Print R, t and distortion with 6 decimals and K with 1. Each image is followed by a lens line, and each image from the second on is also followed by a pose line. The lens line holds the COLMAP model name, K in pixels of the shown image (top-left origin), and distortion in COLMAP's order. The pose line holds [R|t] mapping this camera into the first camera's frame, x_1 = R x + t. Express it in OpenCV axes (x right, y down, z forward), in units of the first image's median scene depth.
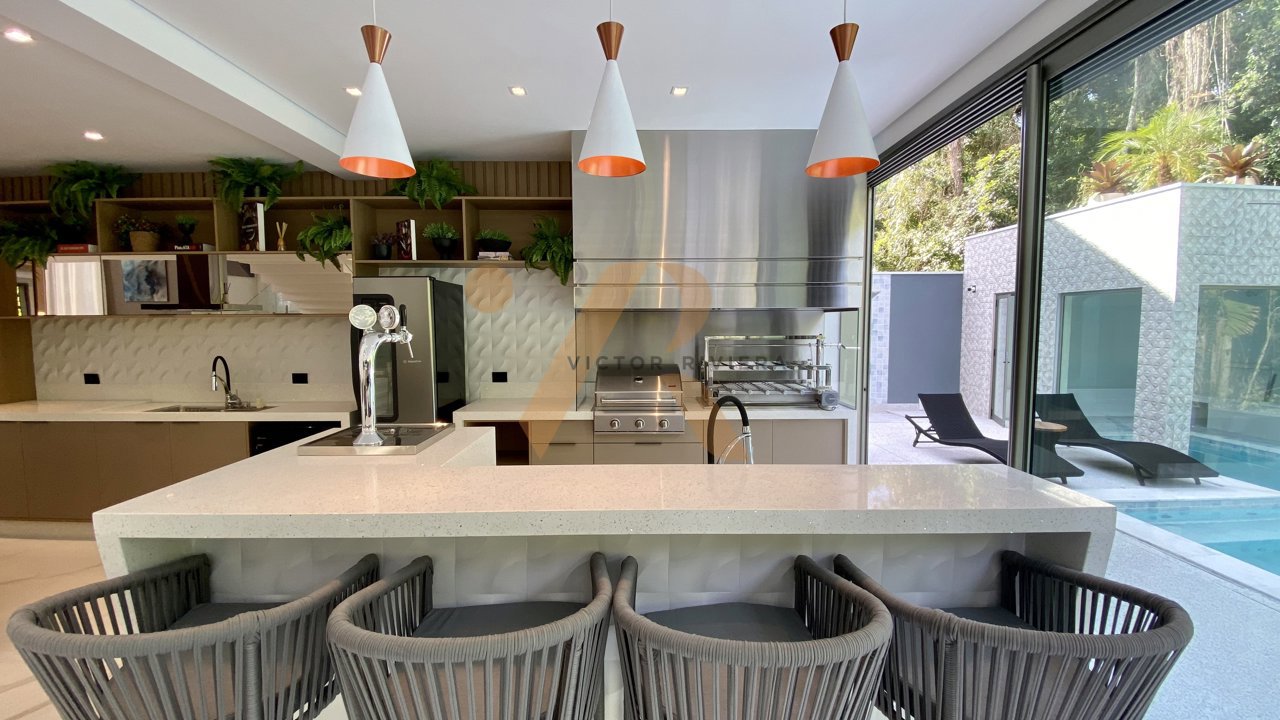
lens RADIAL K [[518.2, 0, 641.4], [0, 518.2, 358.0], [0, 0, 1]] dist [-0.002615, -0.005596]
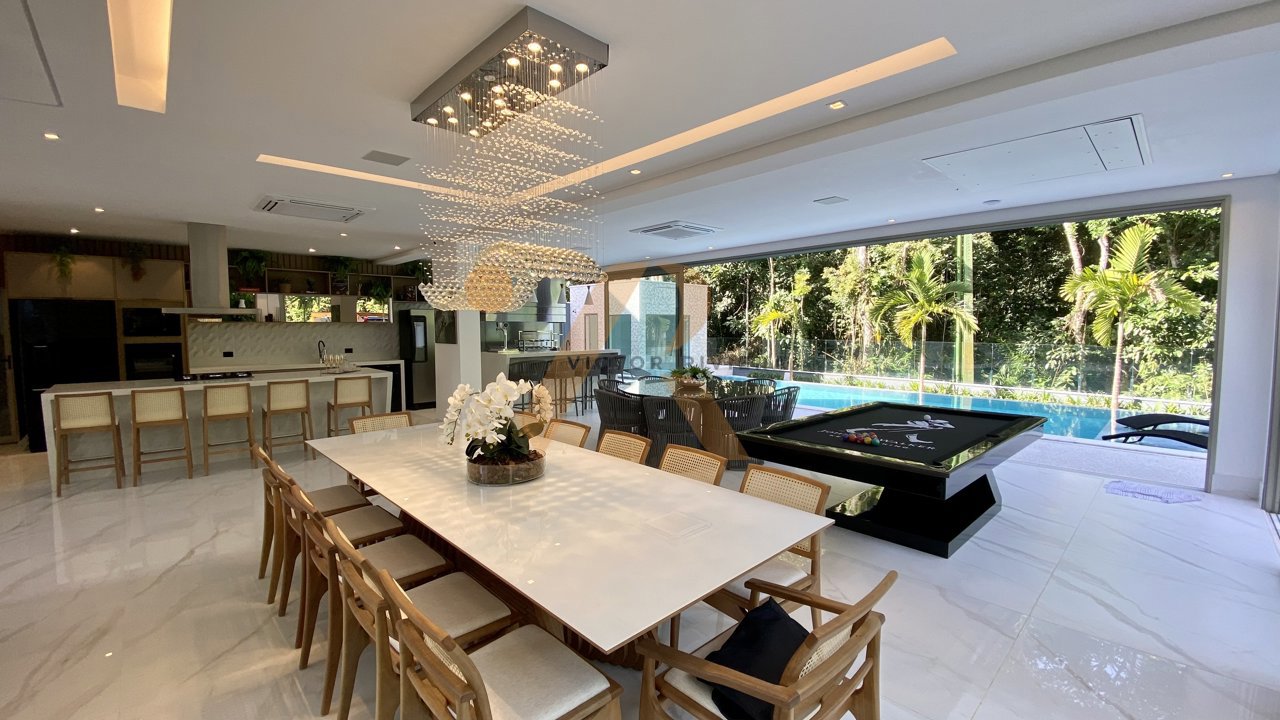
lens RADIAL K [[518.2, 0, 642.5], [0, 518.2, 360.0], [0, 0, 1]] dist [-0.002615, -0.005596]
pose [[0.732462, -0.043319, 0.679429, -1.290258], [0.042983, 0.998925, 0.017352, 0.098756], [-0.679450, 0.016494, 0.733536, -1.527853]]
